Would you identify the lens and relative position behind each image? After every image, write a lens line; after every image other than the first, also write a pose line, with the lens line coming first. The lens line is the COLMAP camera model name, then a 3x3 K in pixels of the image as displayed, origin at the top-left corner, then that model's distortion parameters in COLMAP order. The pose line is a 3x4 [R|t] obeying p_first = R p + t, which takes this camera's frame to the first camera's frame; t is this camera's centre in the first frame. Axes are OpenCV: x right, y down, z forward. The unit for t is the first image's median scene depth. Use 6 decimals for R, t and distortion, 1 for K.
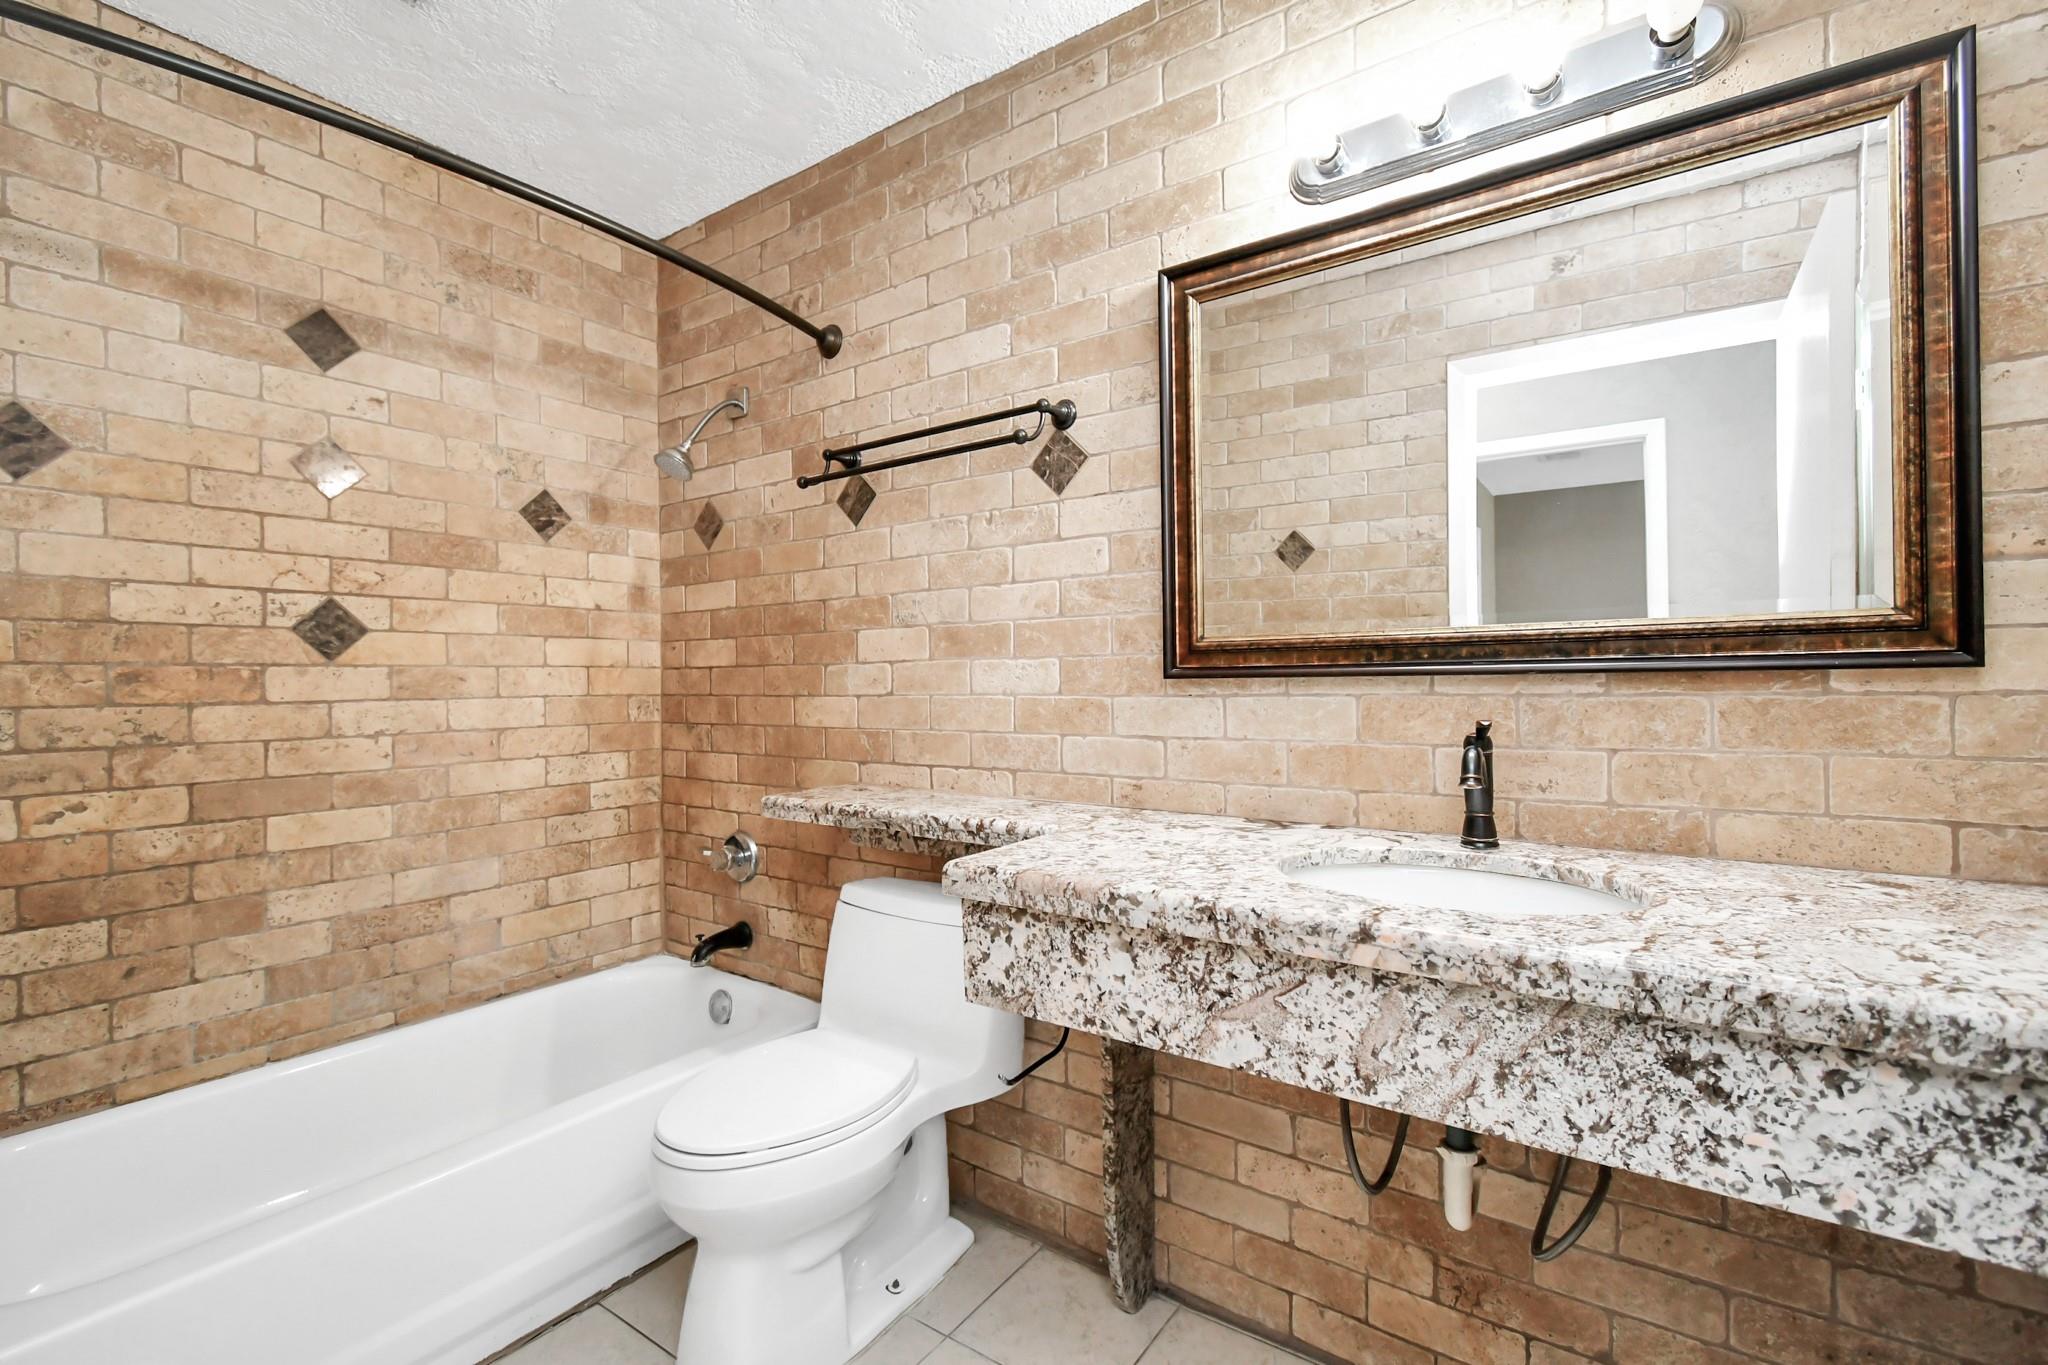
lens RADIAL K [[905.0, 0, 1019.5], [0, 905.0, 675.4], [0, 0, 1]] dist [0.009467, -0.004446]
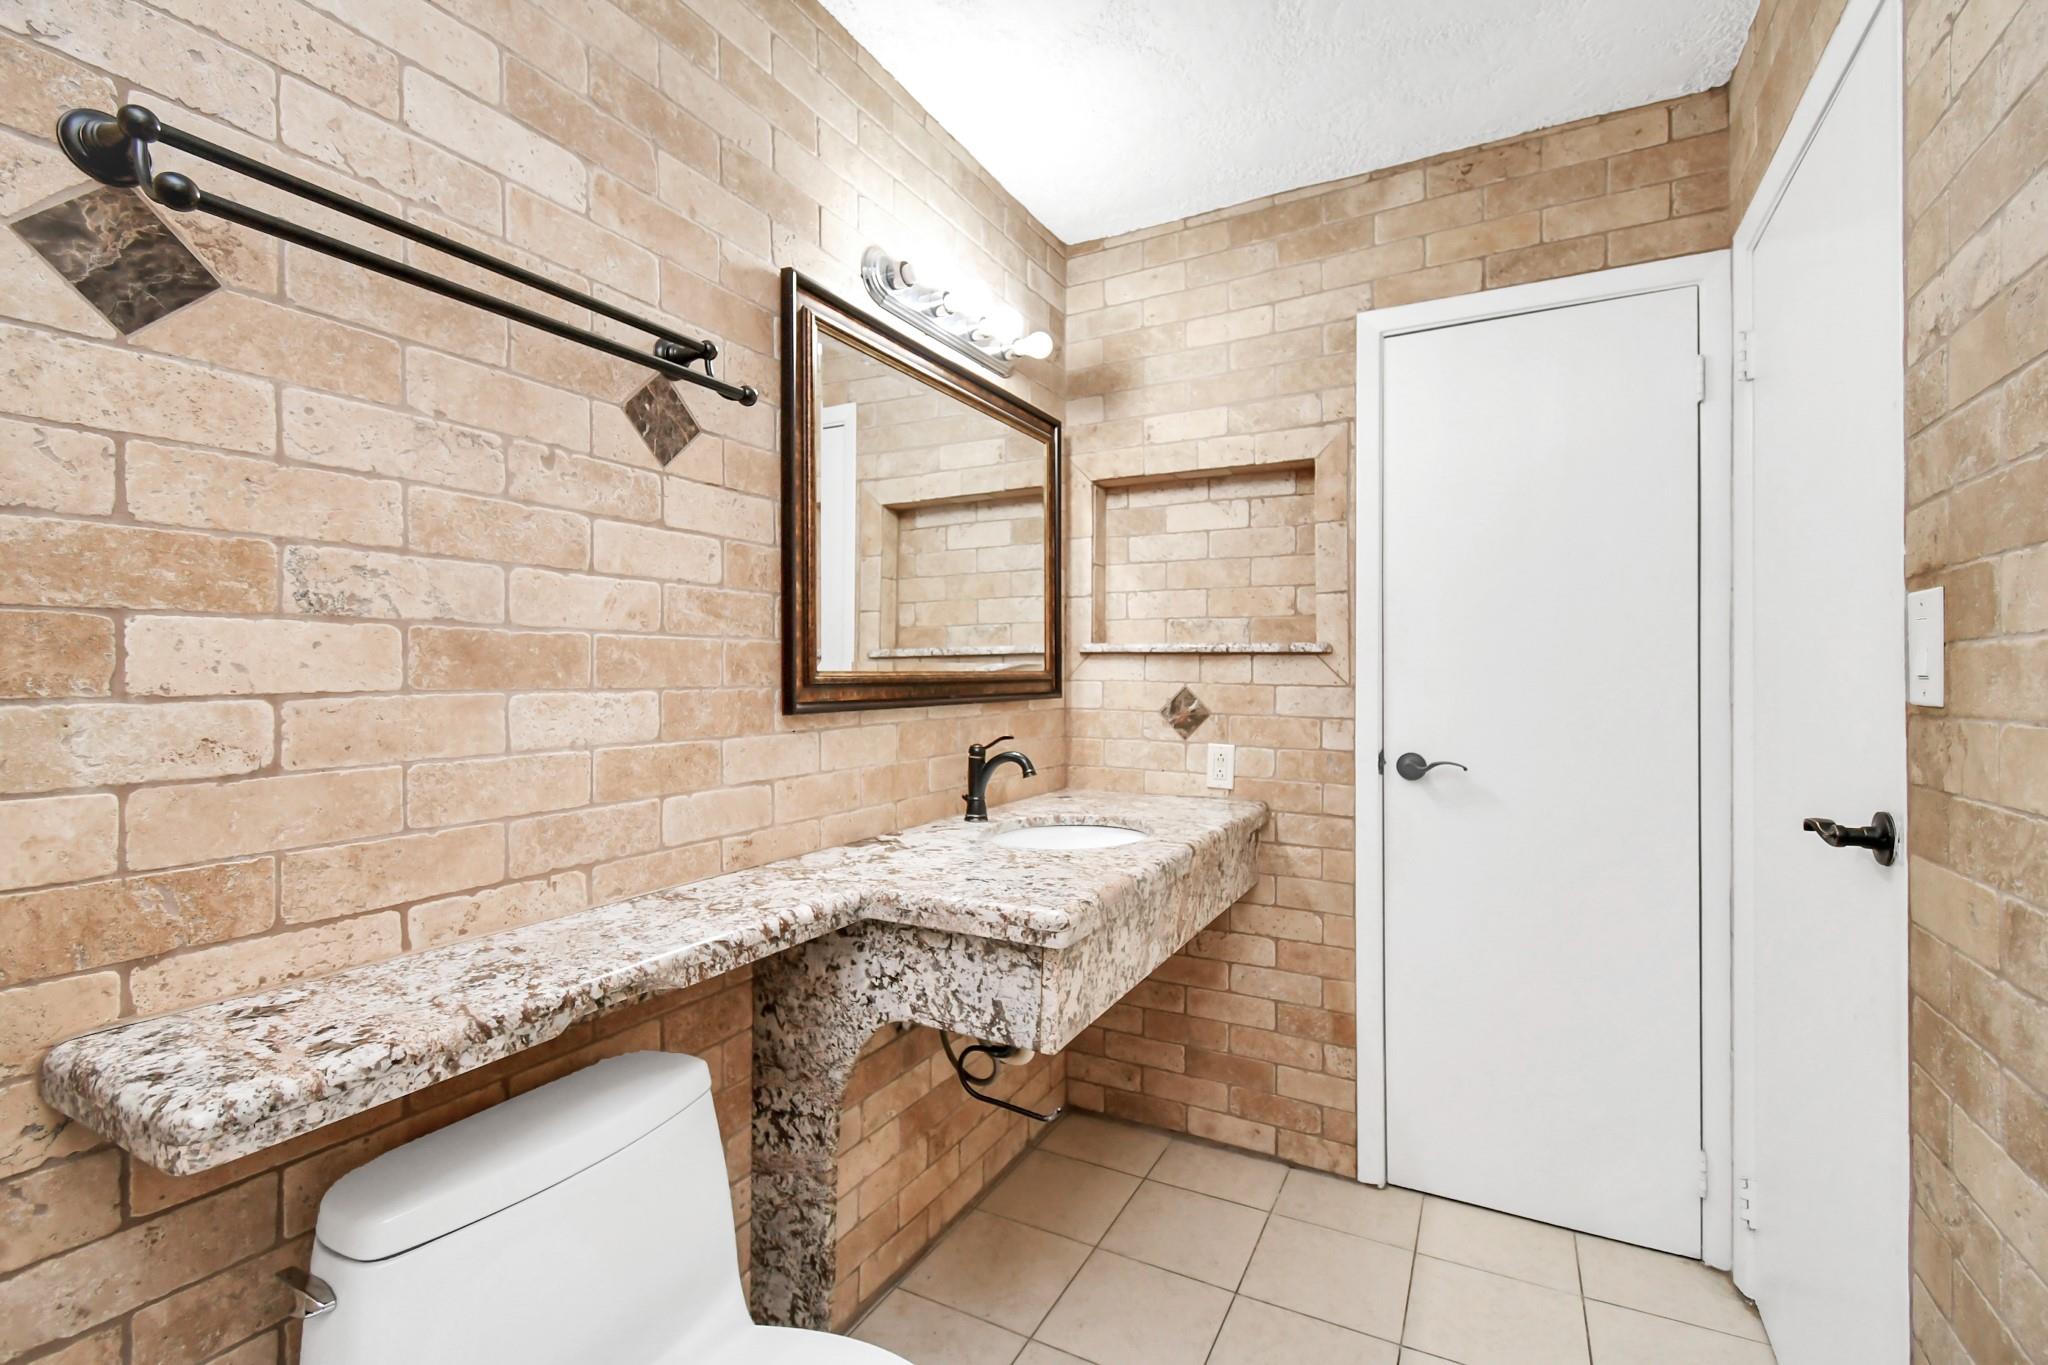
lens RADIAL K [[905.0, 0, 1025.3], [0, 905.0, 673.9], [0, 0, 1]] dist [0.009467, -0.004446]
pose [[-0.135816, 0.010546, 0.990678, -0.715761], [-0.005980, 0.999916, -0.011464, -0.026262], [-0.990716, -0.007481, -0.135741, 0.815115]]
